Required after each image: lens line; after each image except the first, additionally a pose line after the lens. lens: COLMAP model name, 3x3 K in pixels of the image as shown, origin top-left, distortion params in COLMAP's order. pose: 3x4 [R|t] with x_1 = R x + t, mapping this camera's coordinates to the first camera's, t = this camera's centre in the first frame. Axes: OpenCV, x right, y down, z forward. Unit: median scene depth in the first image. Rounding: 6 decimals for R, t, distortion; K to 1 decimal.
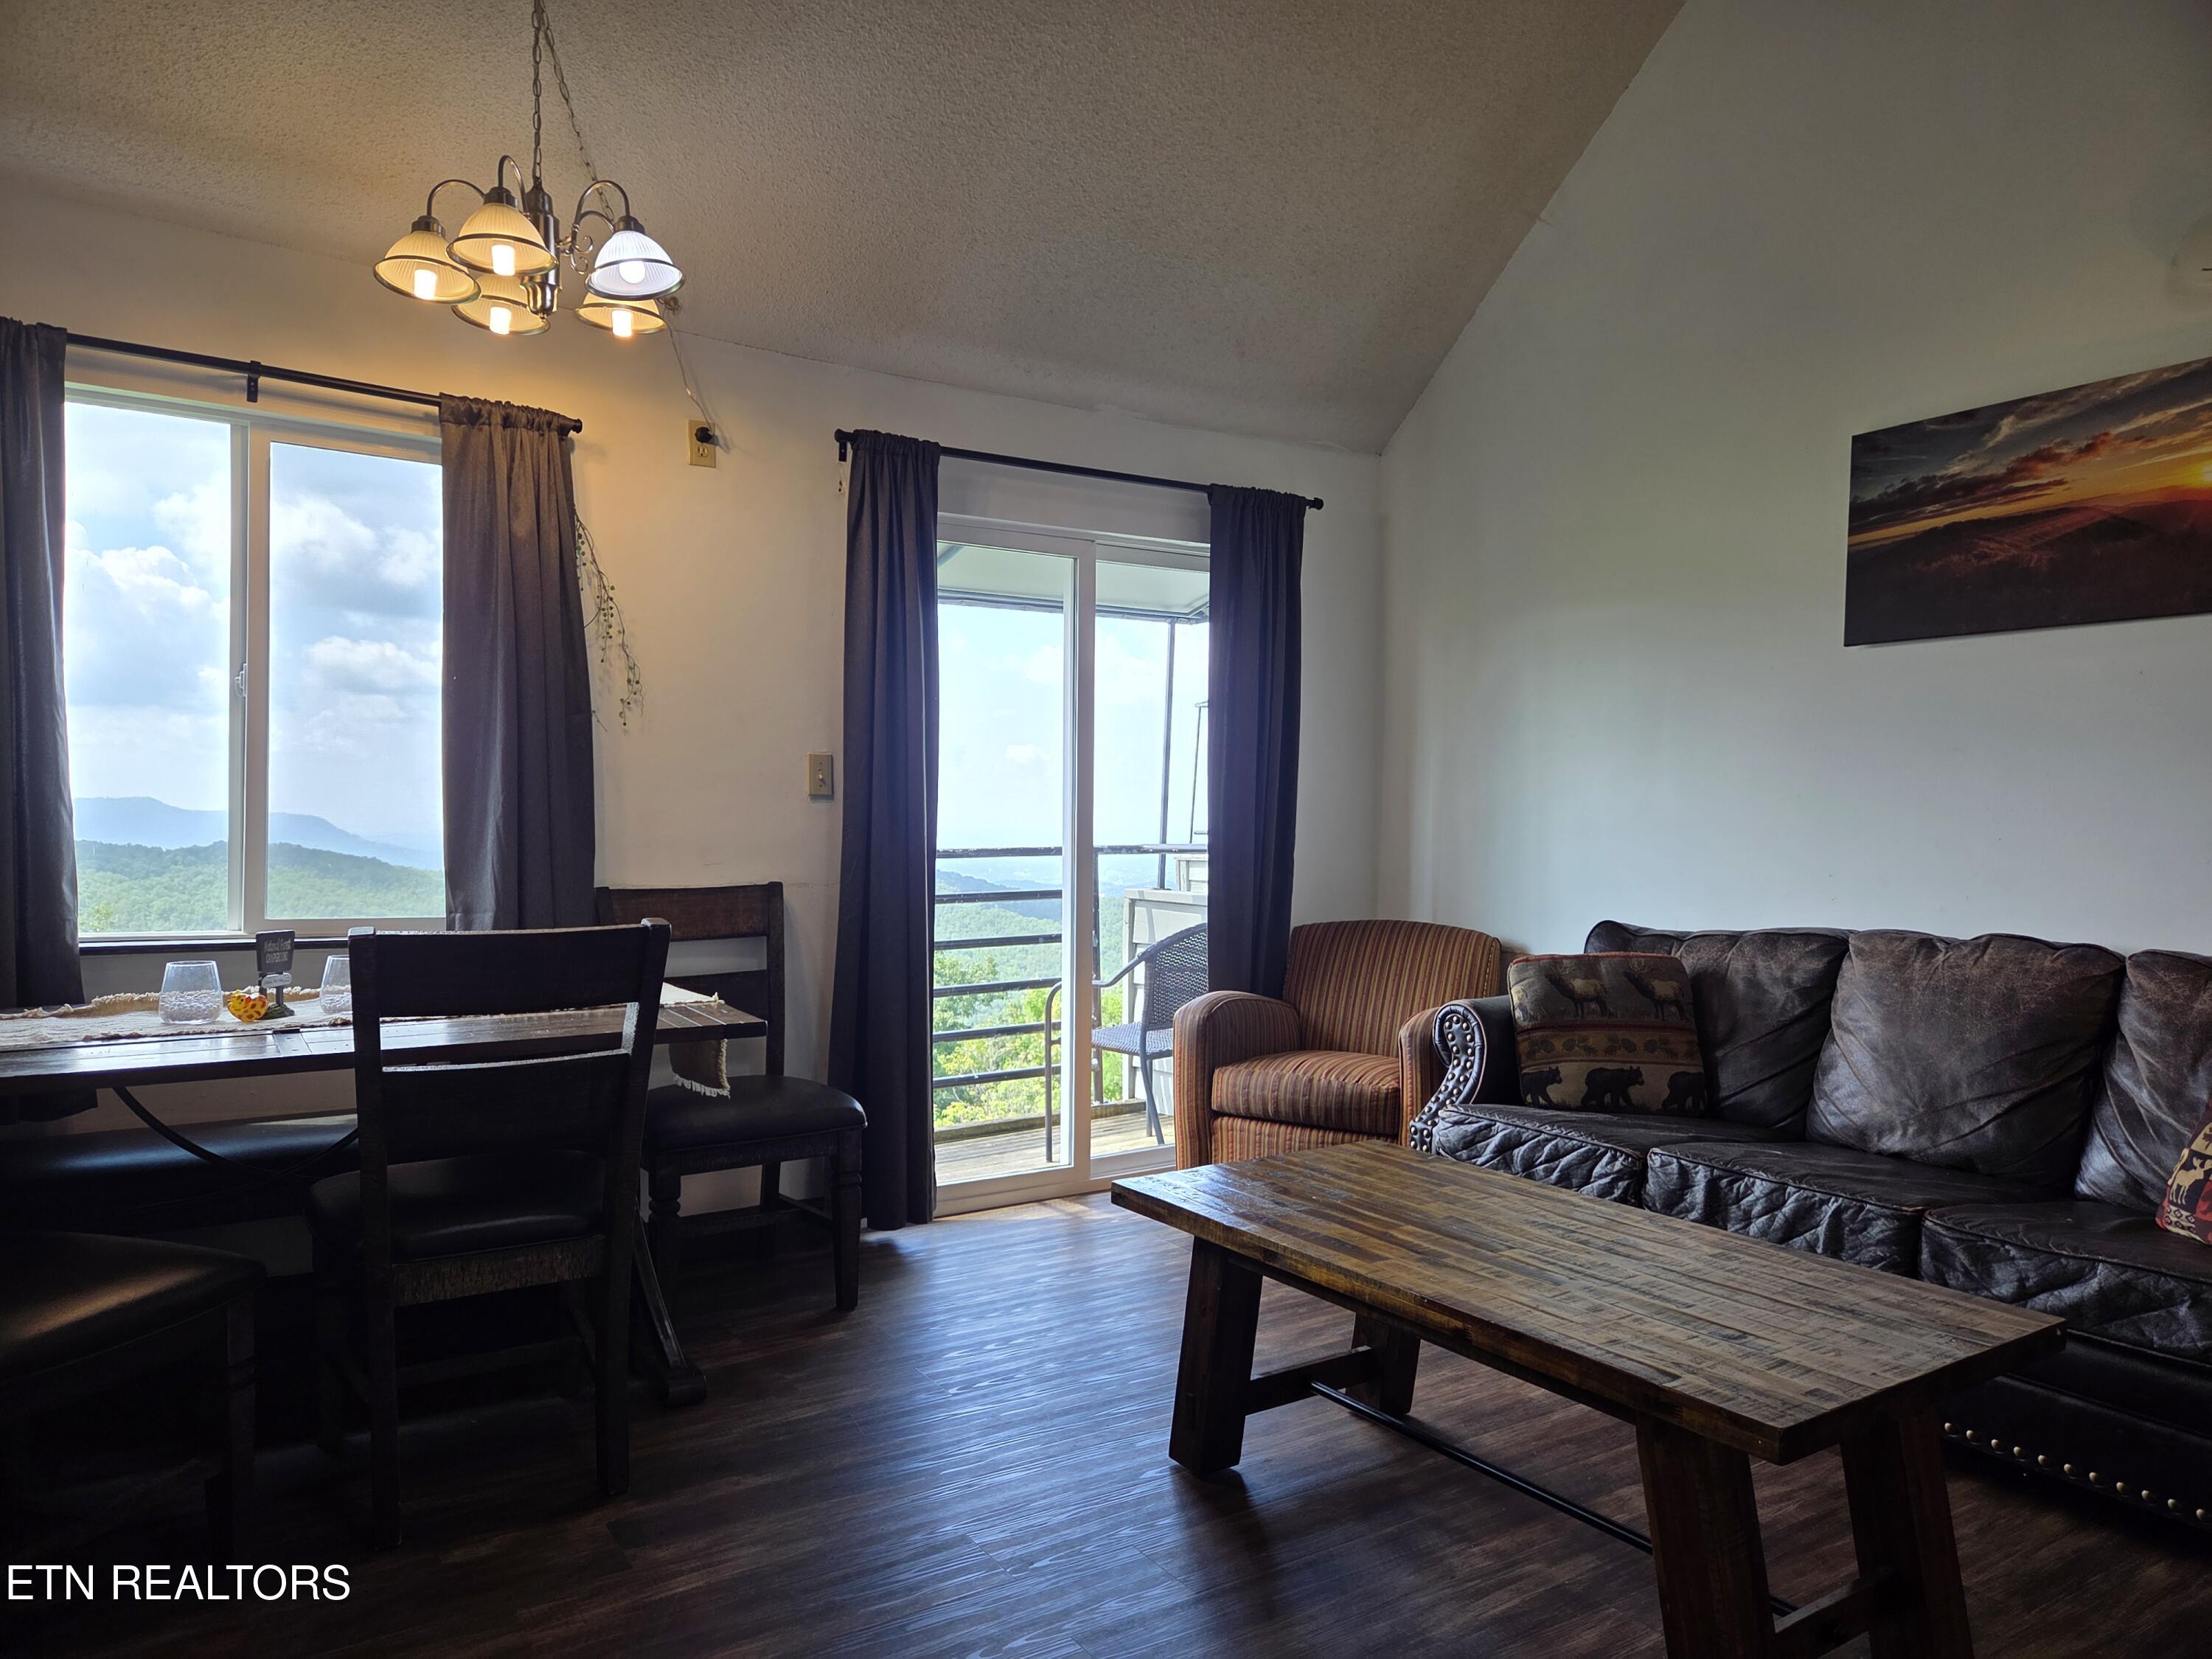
lens RADIAL K [[1482.4, 0, 1078.3], [0, 1482.4, 866.8], [0, 0, 1]] dist [0.076953, -0.067600]
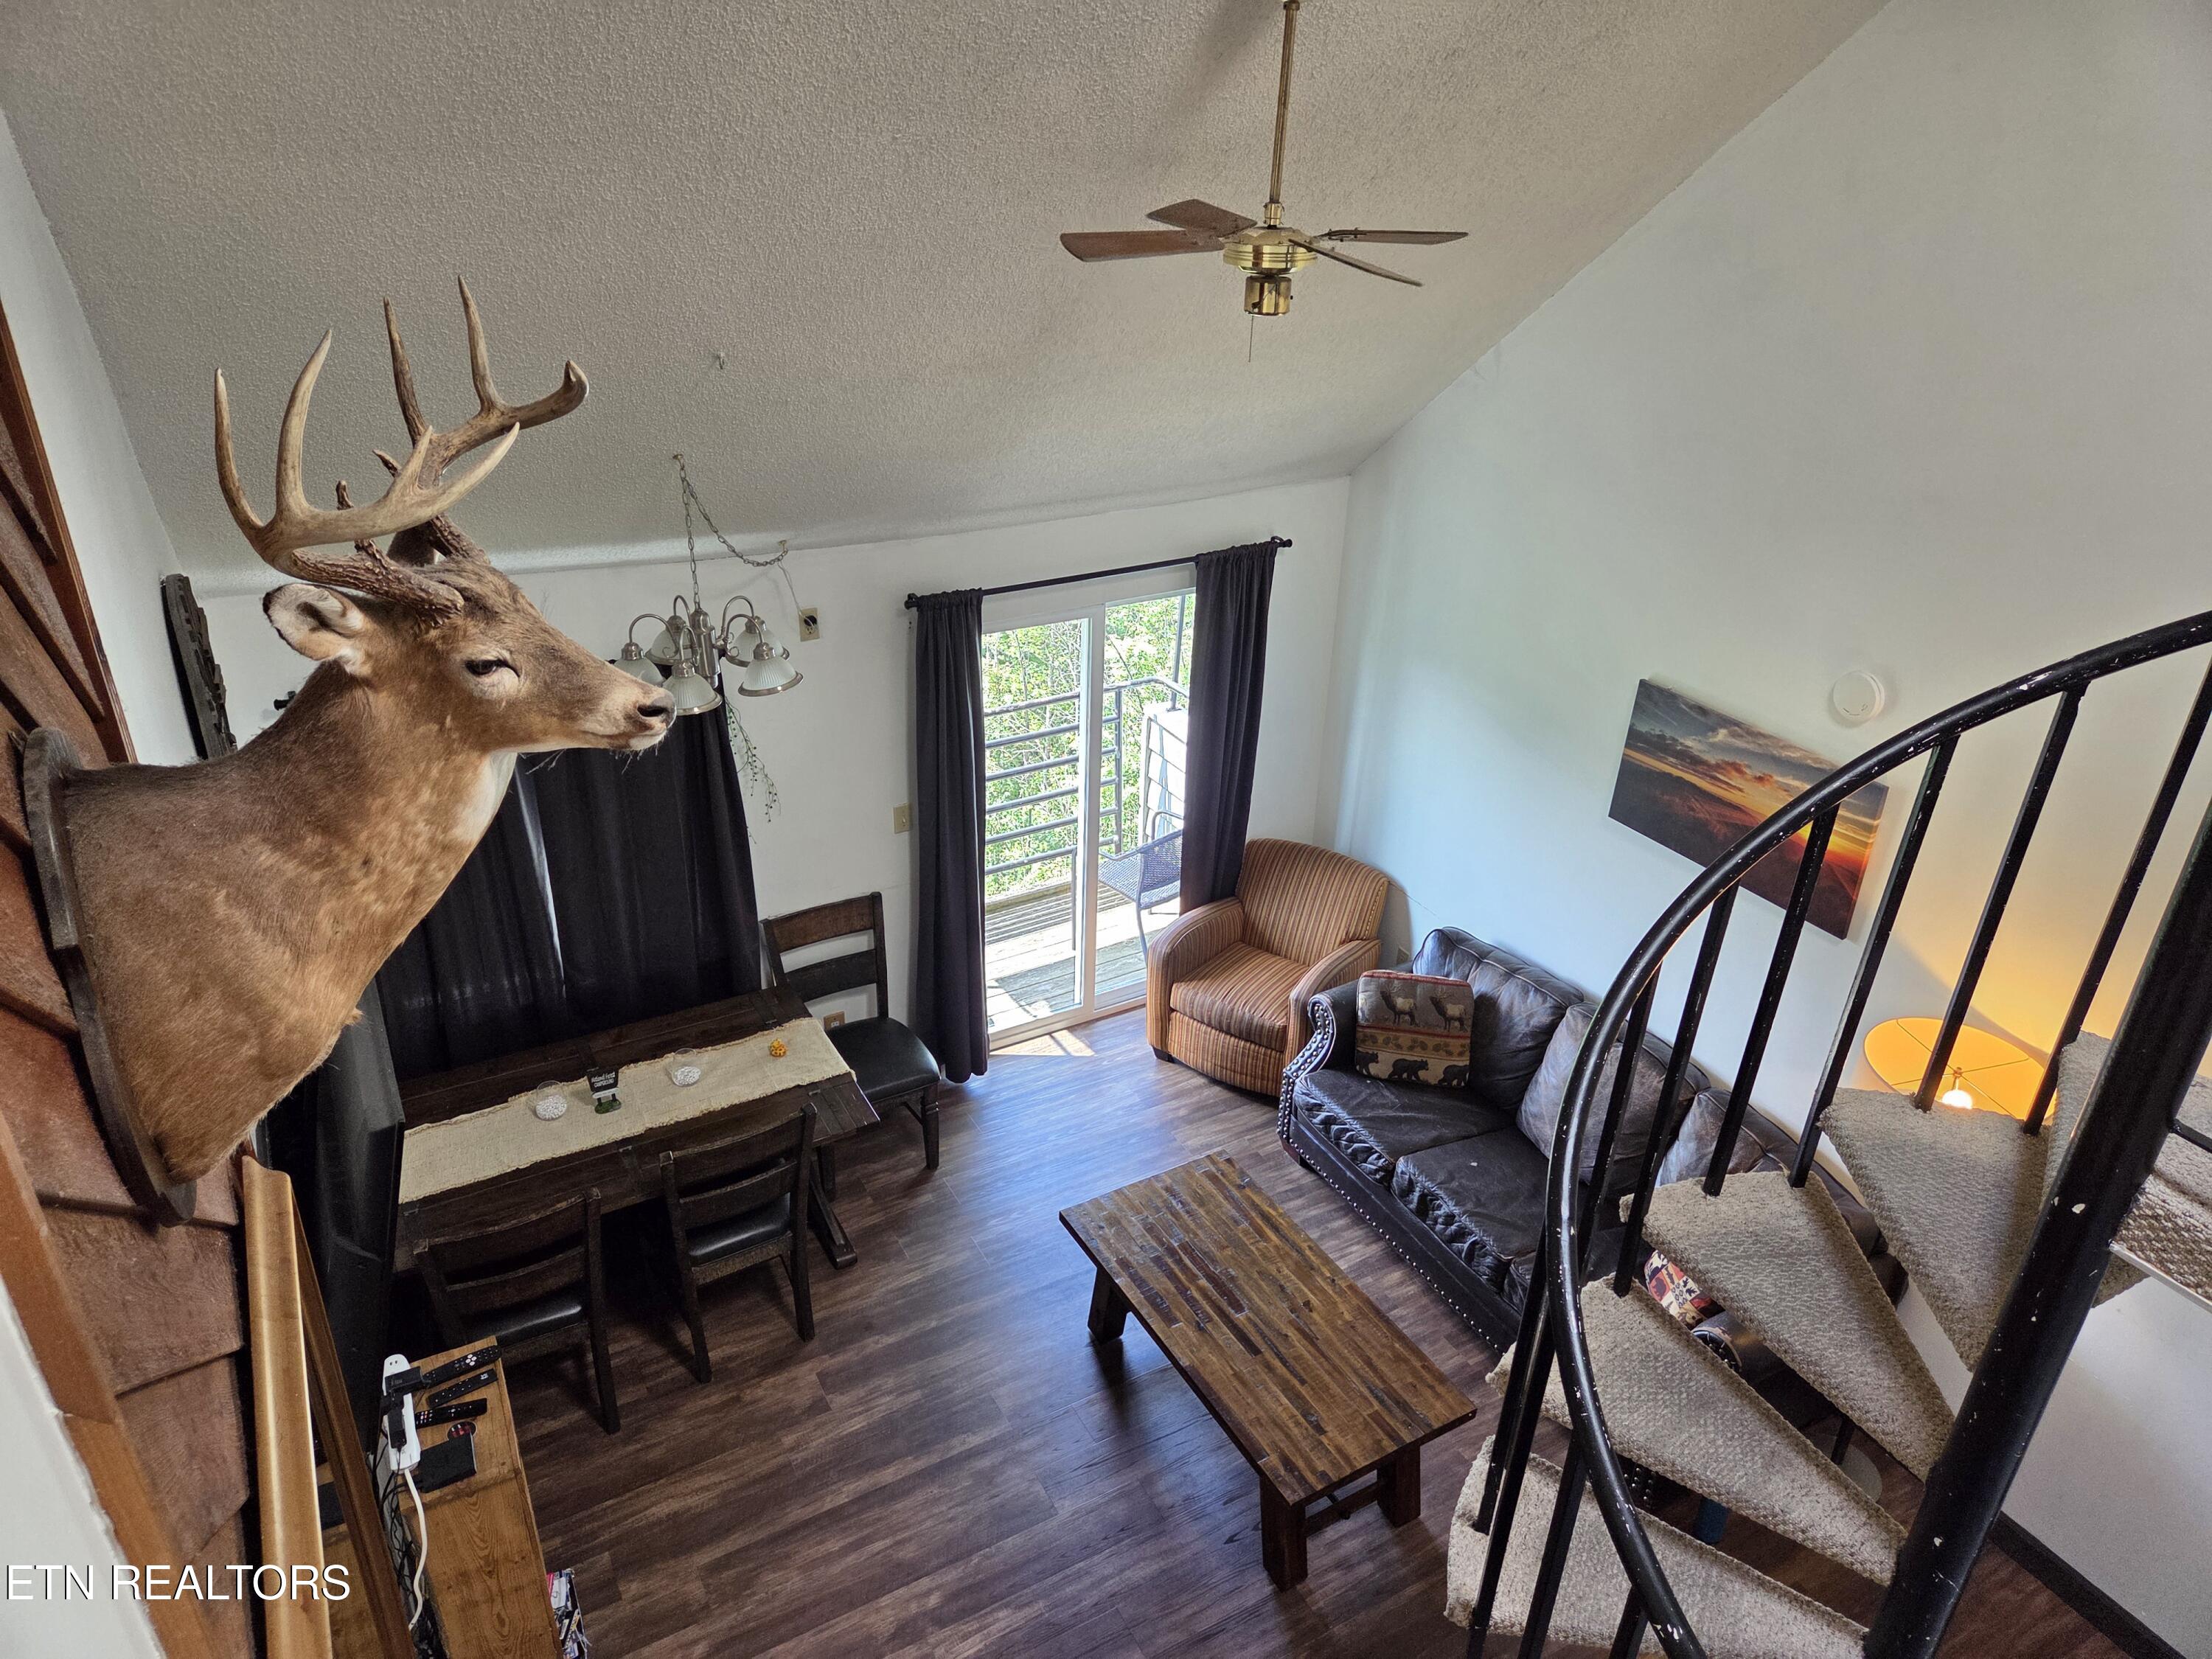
lens RADIAL K [[1476.9, 0, 1092.6], [0, 1476.9, 840.2], [0, 0, 1]] dist [0.072604, -0.071807]
pose [[0.998162, 0.040844, -0.044778, 0.081951], [-0.016333, 0.892763, 0.450230, -0.759659], [0.058365, -0.448671, 0.891789, -0.305826]]
